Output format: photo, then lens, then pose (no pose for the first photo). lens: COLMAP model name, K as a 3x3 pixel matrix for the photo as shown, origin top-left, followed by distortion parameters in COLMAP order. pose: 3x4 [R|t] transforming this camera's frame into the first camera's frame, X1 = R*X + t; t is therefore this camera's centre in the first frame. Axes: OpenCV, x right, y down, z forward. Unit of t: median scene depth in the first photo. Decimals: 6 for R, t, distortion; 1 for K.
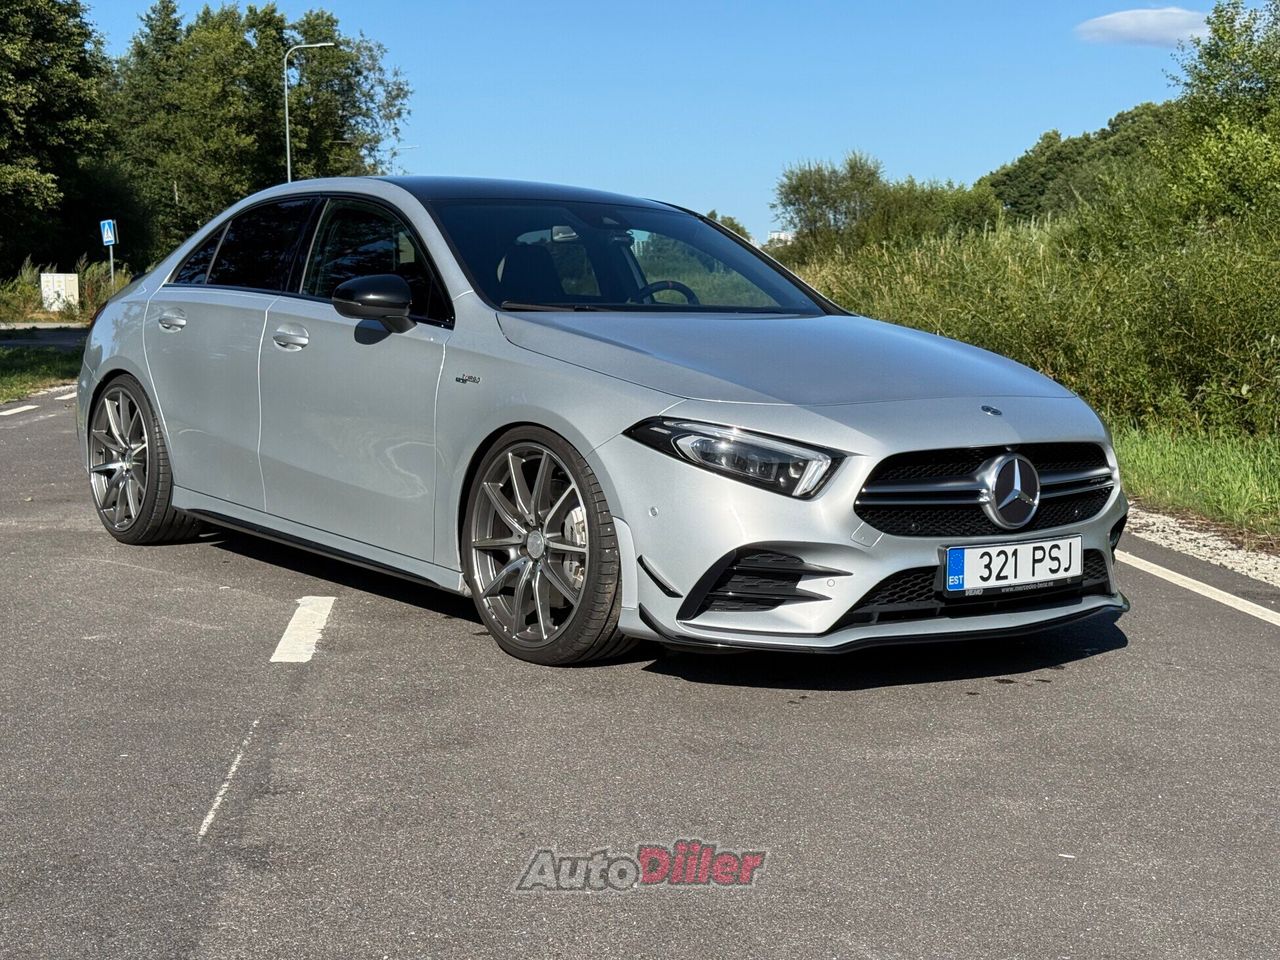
lens RADIAL K [[1786.6, 0, 640.0], [0, 1786.6, 480.0], [0, 0, 1]] dist [0.101790, 0.011412]
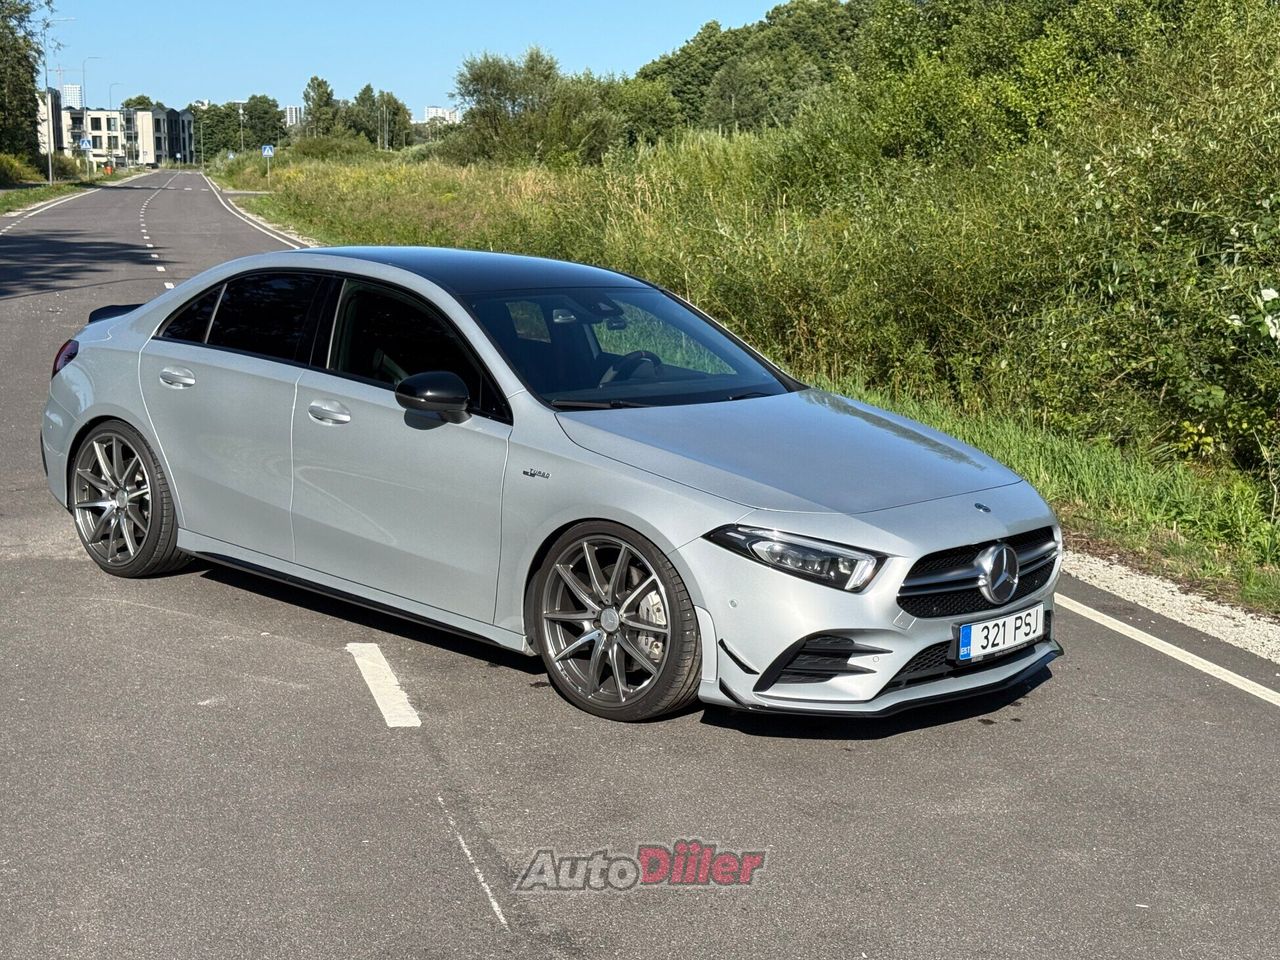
lens RADIAL K [[1786.6, 0, 640.0], [0, 1786.6, 480.0], [0, 0, 1]] dist [0.101790, 0.011412]
pose [[0.982423, -0.012146, 0.186271, -0.257980], [-0.000046, 0.997865, 0.065309, -0.134091], [-0.186667, -0.064170, 0.980325, -0.163226]]
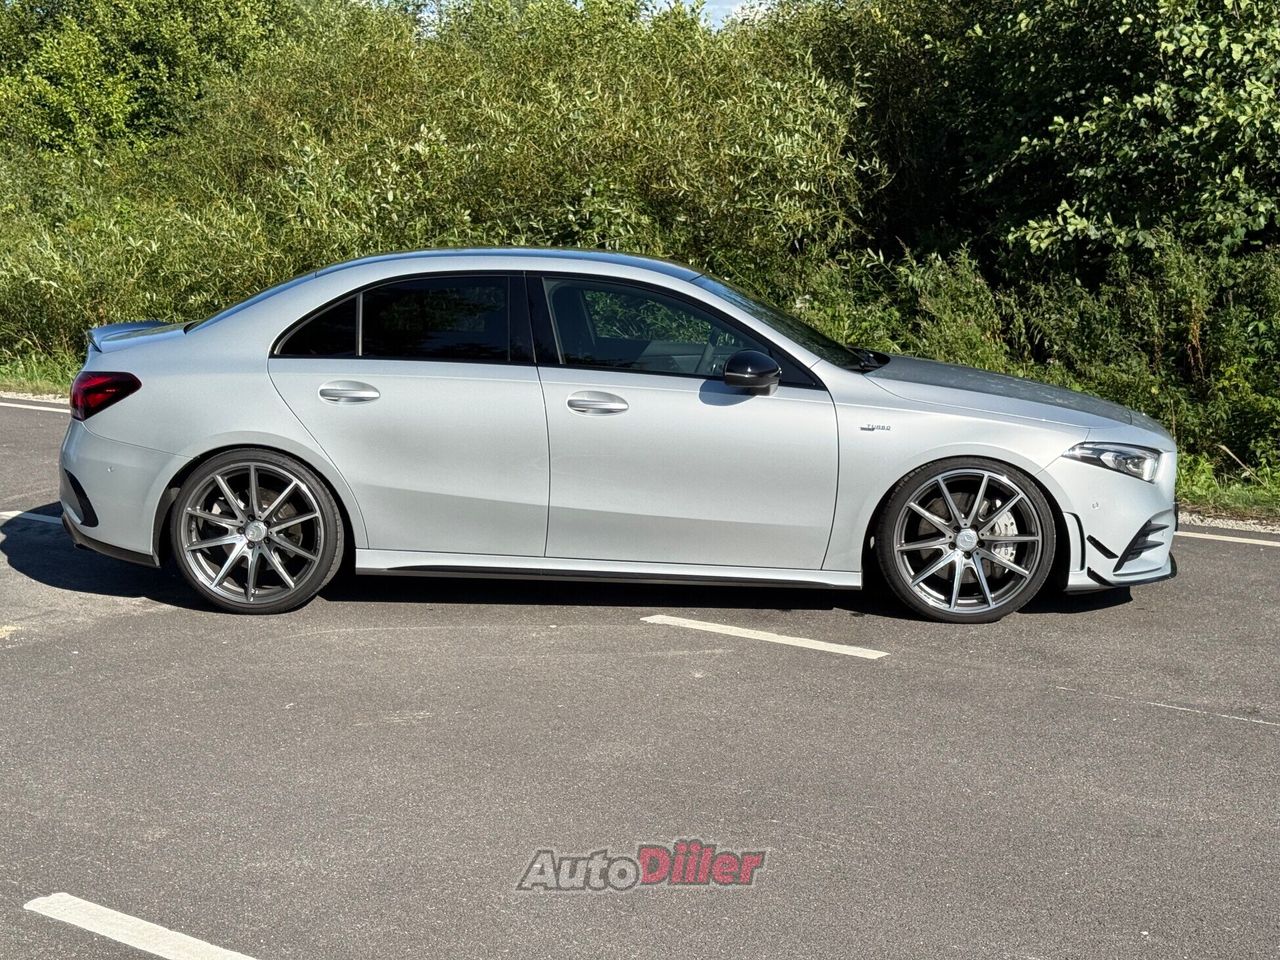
lens RADIAL K [[1786.6, 0, 640.0], [0, 1786.6, 480.0], [0, 0, 1]] dist [0.101790, 0.011412]
pose [[0.664826, -0.132520, 0.735150, -1.259425], [0.087782, 0.991179, 0.099287, -0.173768], [-0.741823, -0.001476, 0.670595, 0.240939]]
